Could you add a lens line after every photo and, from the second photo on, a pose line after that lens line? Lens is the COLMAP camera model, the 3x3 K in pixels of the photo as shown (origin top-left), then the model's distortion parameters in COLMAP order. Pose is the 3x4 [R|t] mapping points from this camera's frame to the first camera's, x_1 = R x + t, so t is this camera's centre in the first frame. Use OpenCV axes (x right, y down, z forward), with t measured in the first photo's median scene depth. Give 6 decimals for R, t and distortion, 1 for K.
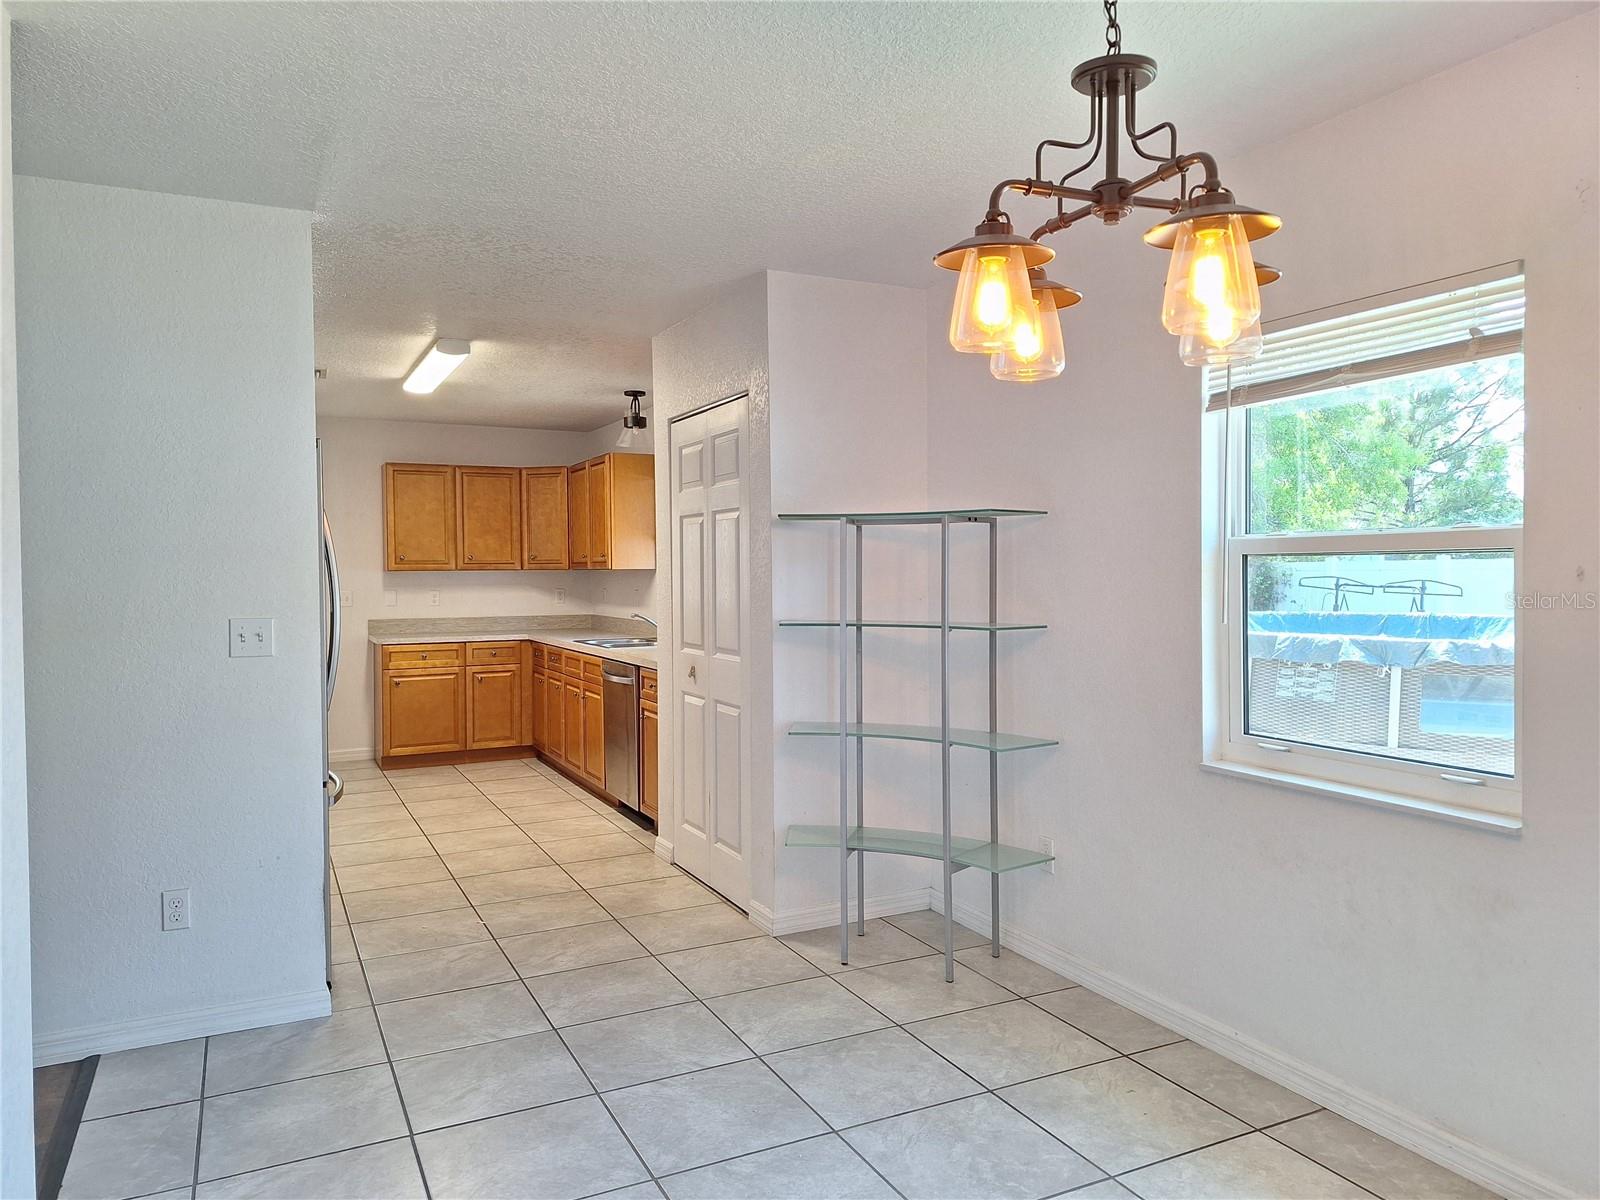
lens RADIAL K [[1126.4, 0, 820.4], [0, 1126.4, 585.6], [0, 0, 1]] dist [0.065503, -0.056146]
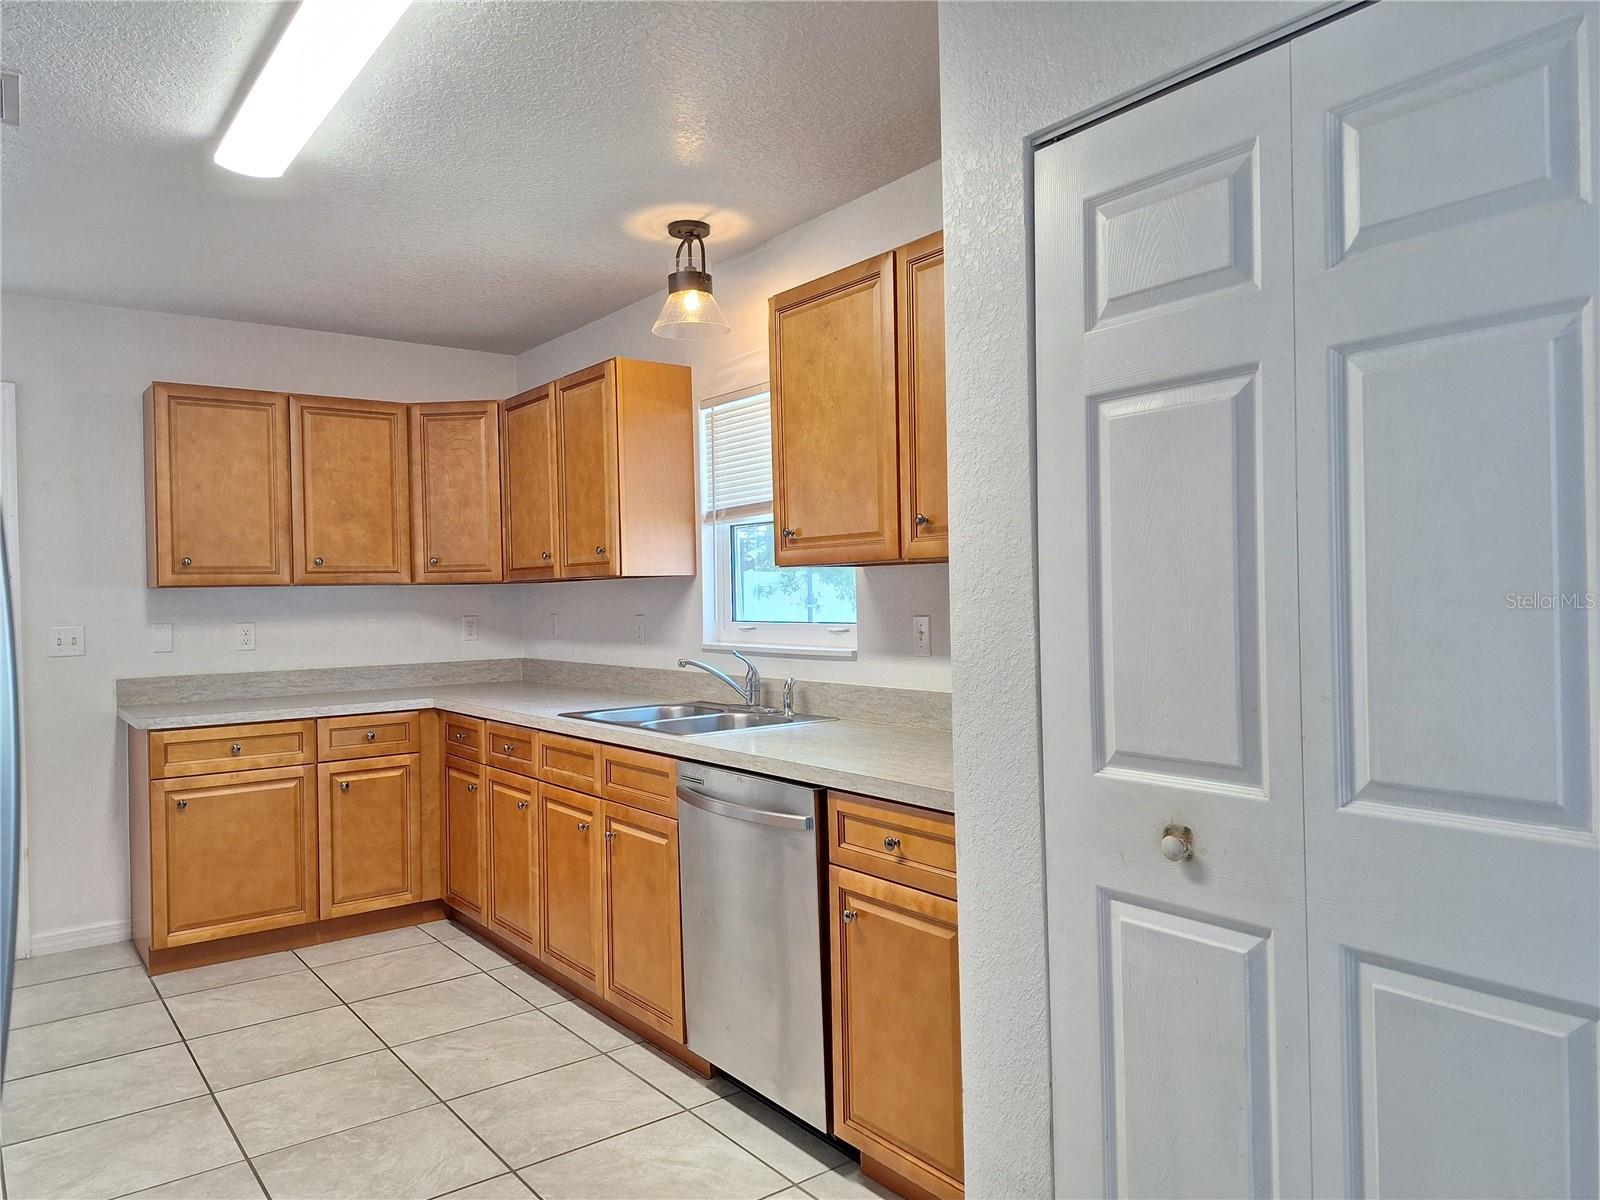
lens RADIAL K [[1126.4, 0, 801.8], [0, 1126.4, 594.4], [0, 0, 1]] dist [0.065503, -0.056146]
pose [[0.984983, -0.011835, 0.172244, -0.181962], [0.014710, 0.999773, -0.015428, 0.003290], [-0.172022, 0.017730, 0.984934, 0.435738]]
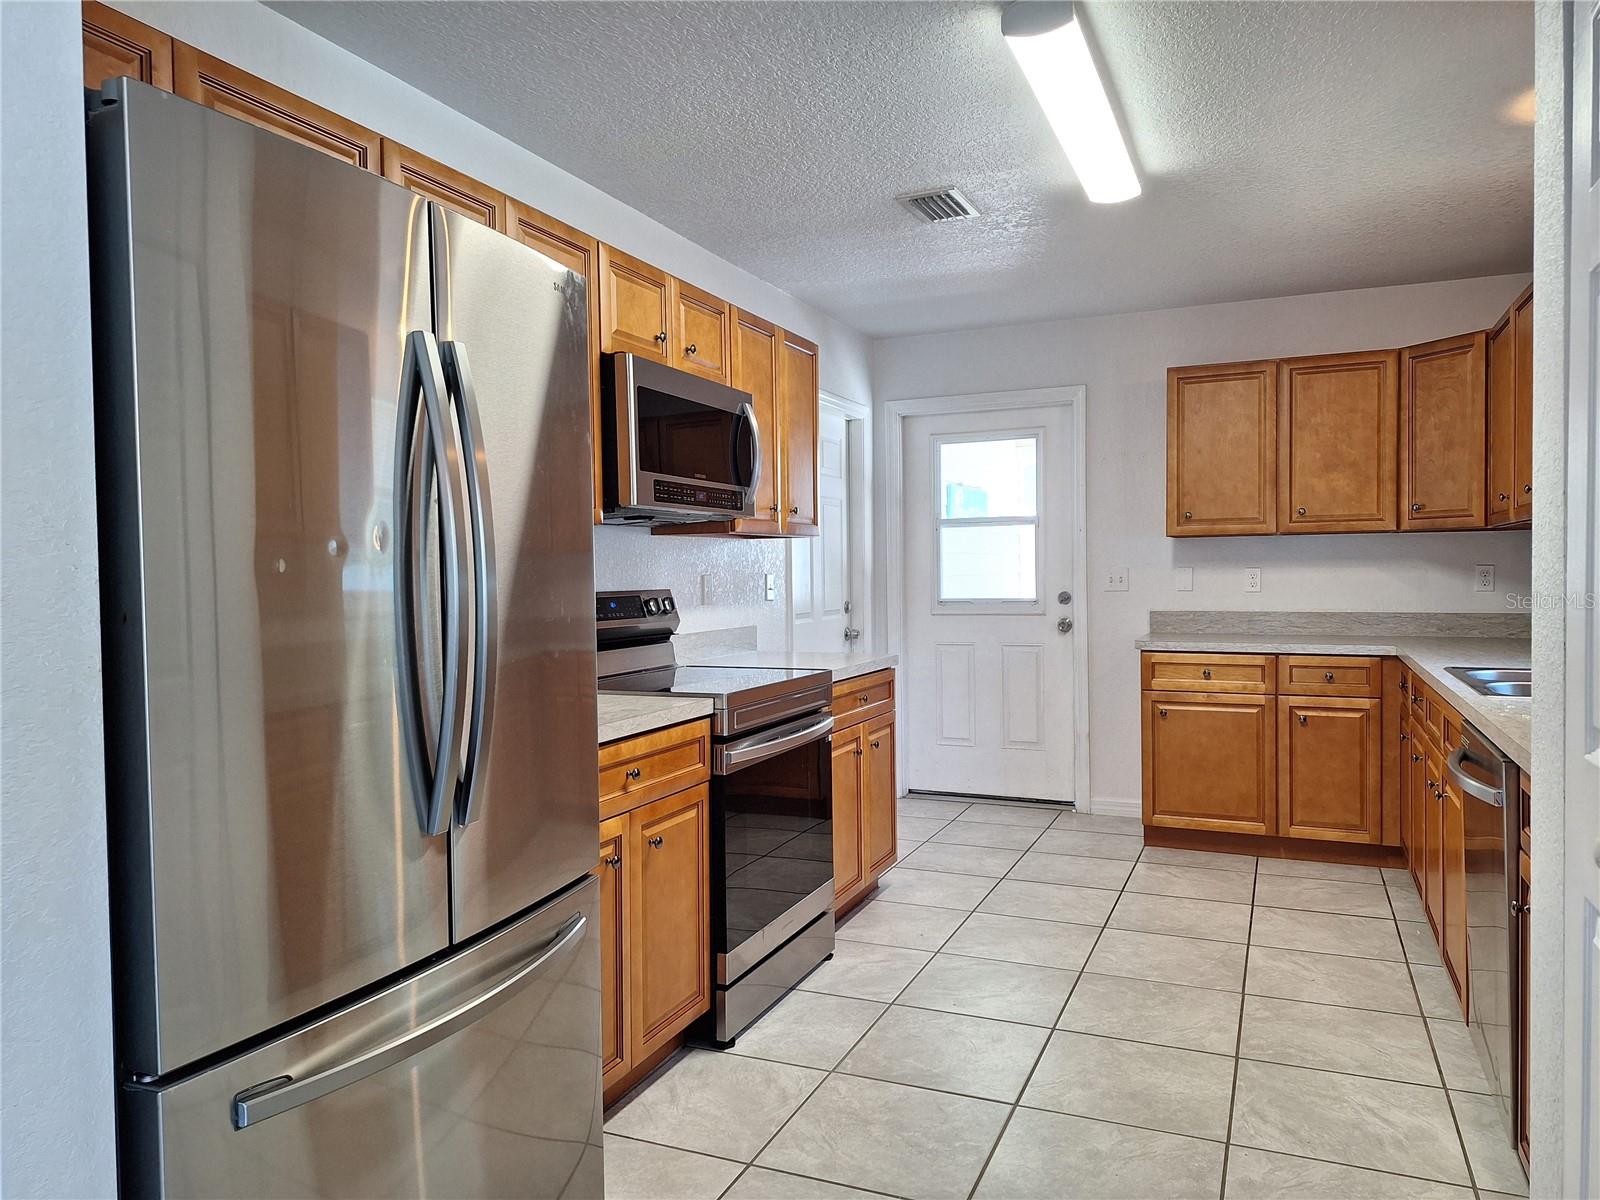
lens RADIAL K [[1126.4, 0, 814.2], [0, 1126.4, 599.9], [0, 0, 1]] dist [0.065503, -0.056146]
pose [[0.646364, 0.022701, -0.762692, -0.018663], [-0.005621, 0.999672, 0.024991, 0.008358], [0.763009, -0.011866, 0.646279, 0.439409]]
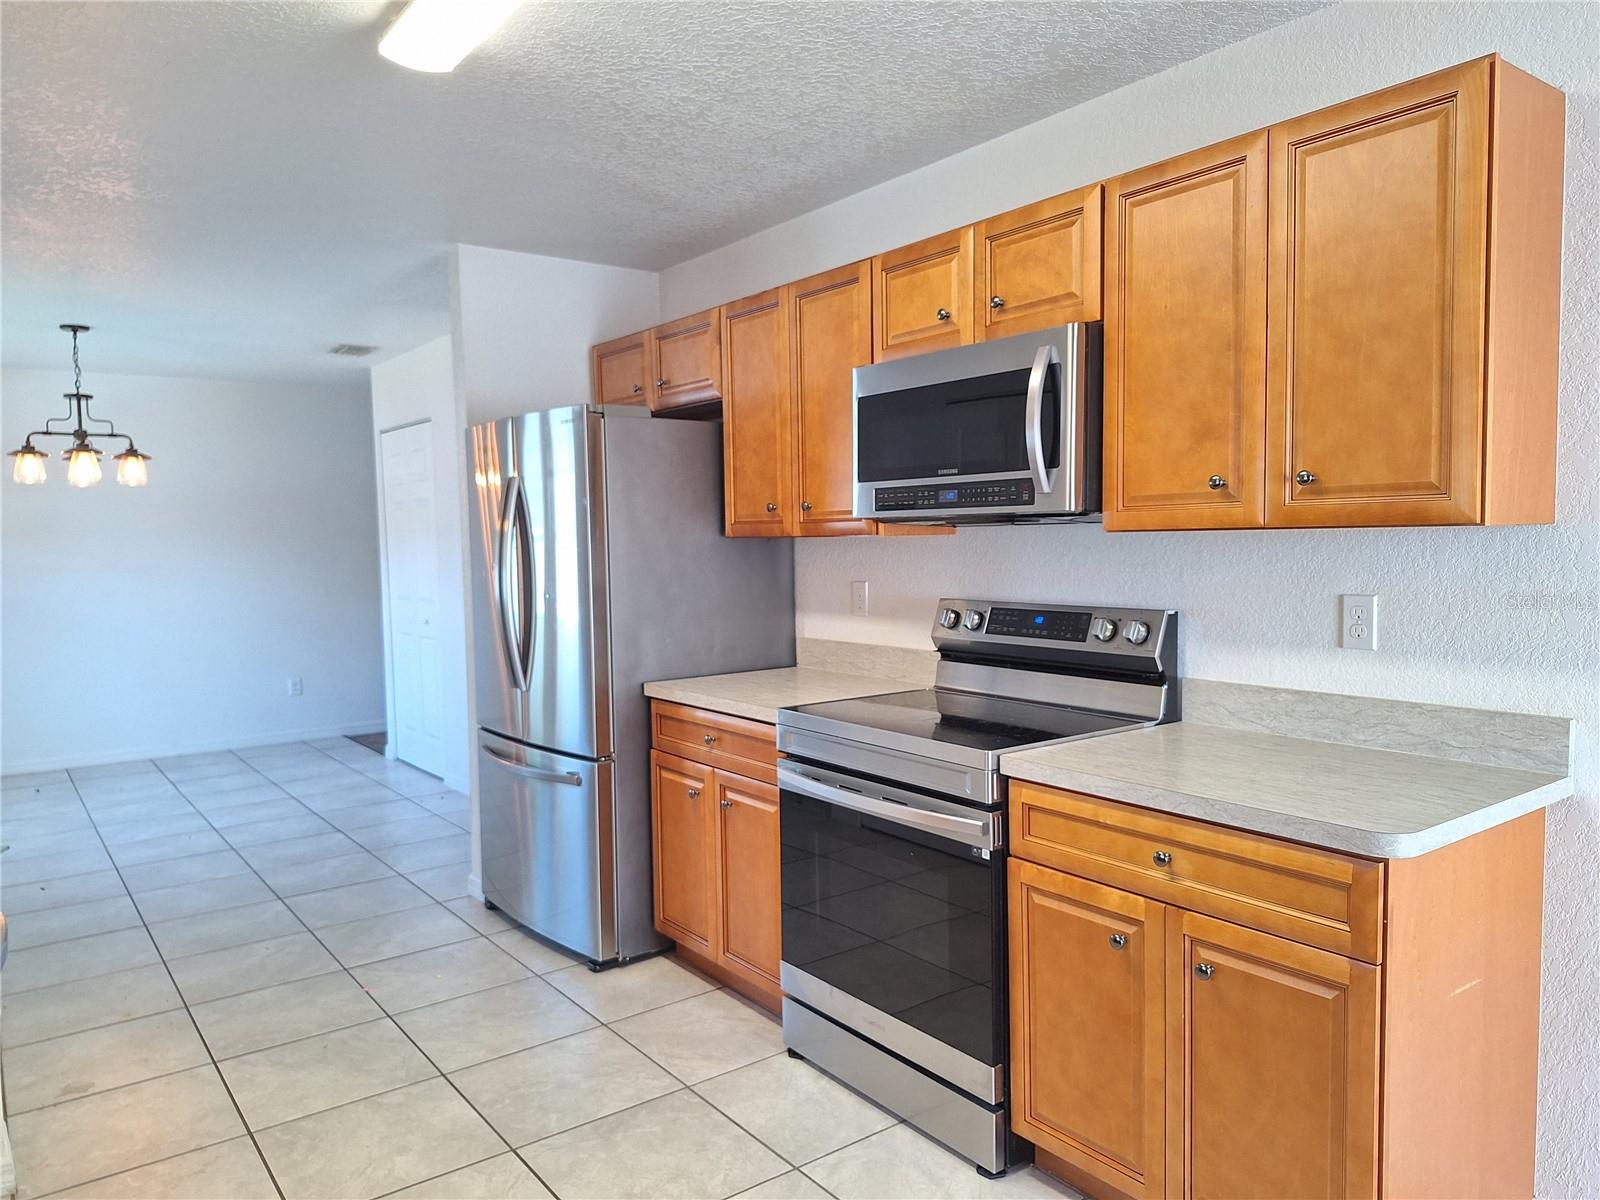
lens RADIAL K [[1126.4, 0, 774.0], [0, 1126.4, 612.4], [0, 0, 1]] dist [0.065503, -0.056146]
pose [[-0.988388, 0.037054, -0.147365, -0.269390], [0.024630, 0.996054, 0.085259, -0.015456], [0.149943, 0.080639, -0.985401, 1.033973]]
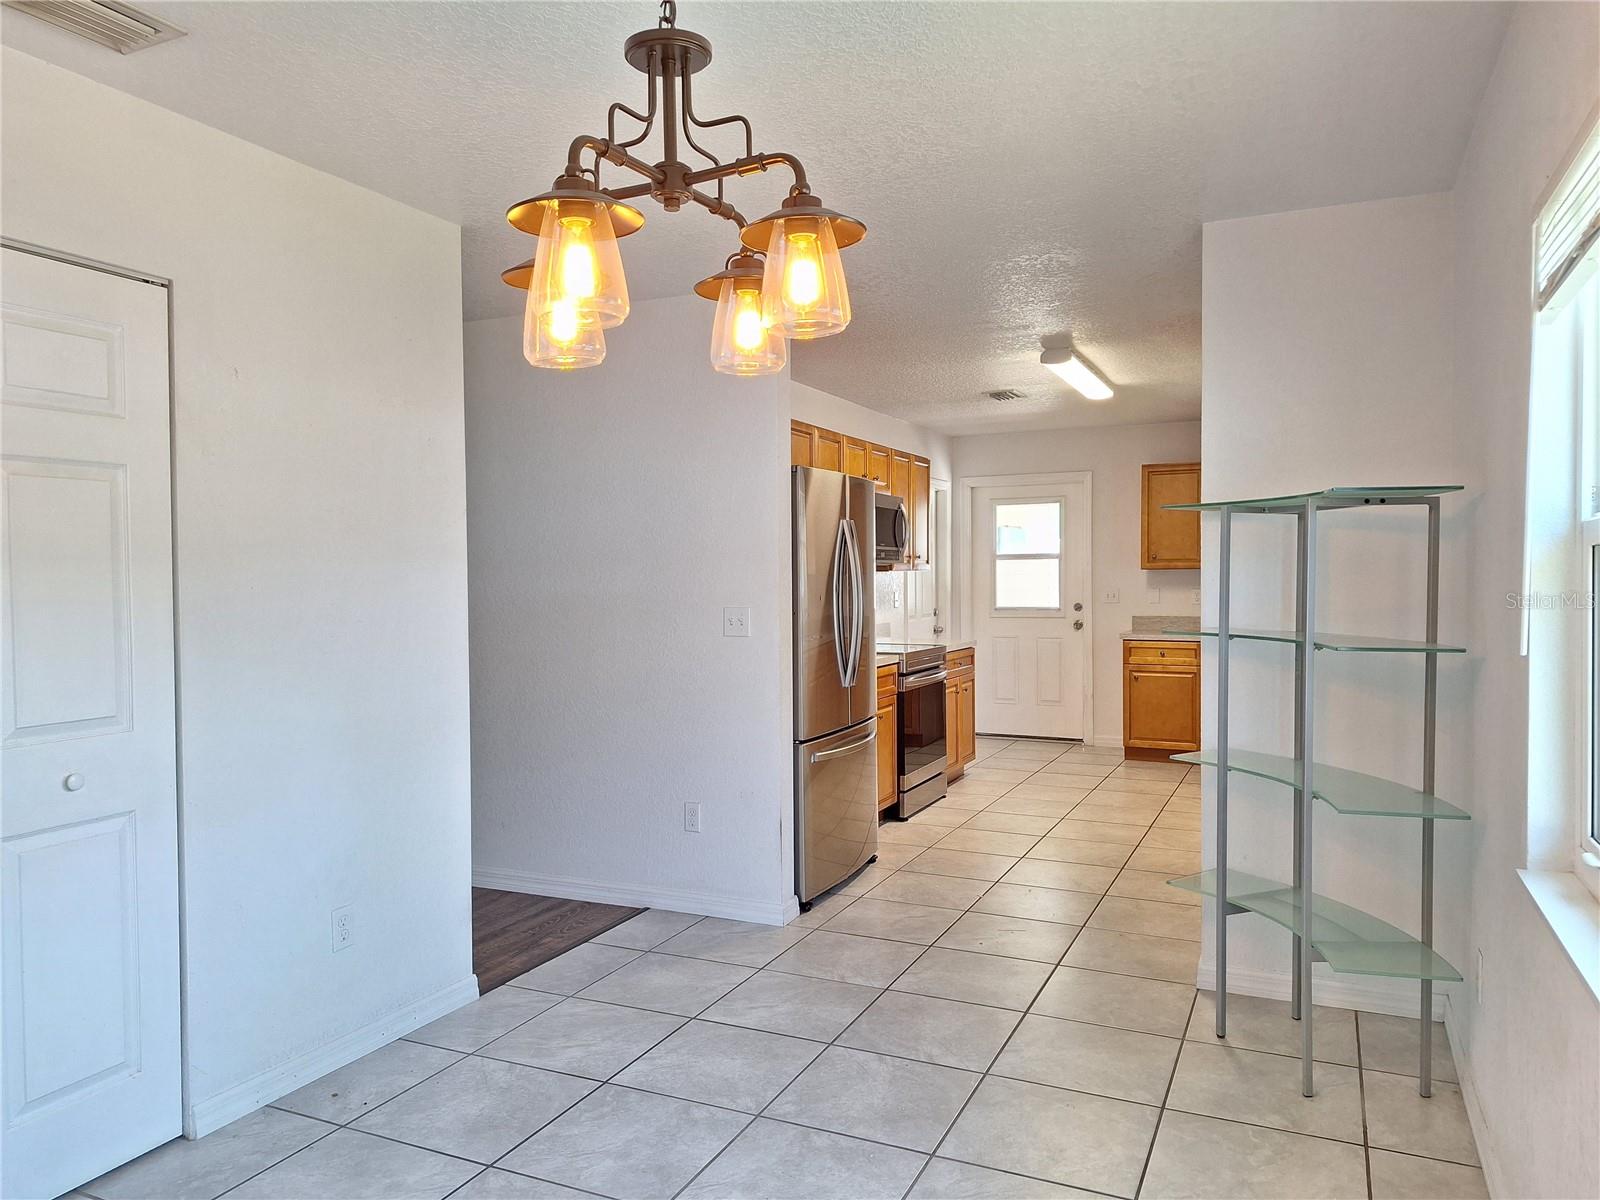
lens RADIAL K [[1126.4, 0, 796.4], [0, 1126.4, 612.8], [0, 0, 1]] dist [0.065503, -0.056146]
pose [[0.614434, 0.030769, -0.788368, 0.247975], [-0.010148, 0.999465, 0.031098, -0.002247], [0.788903, -0.011107, 0.614418, 0.117812]]
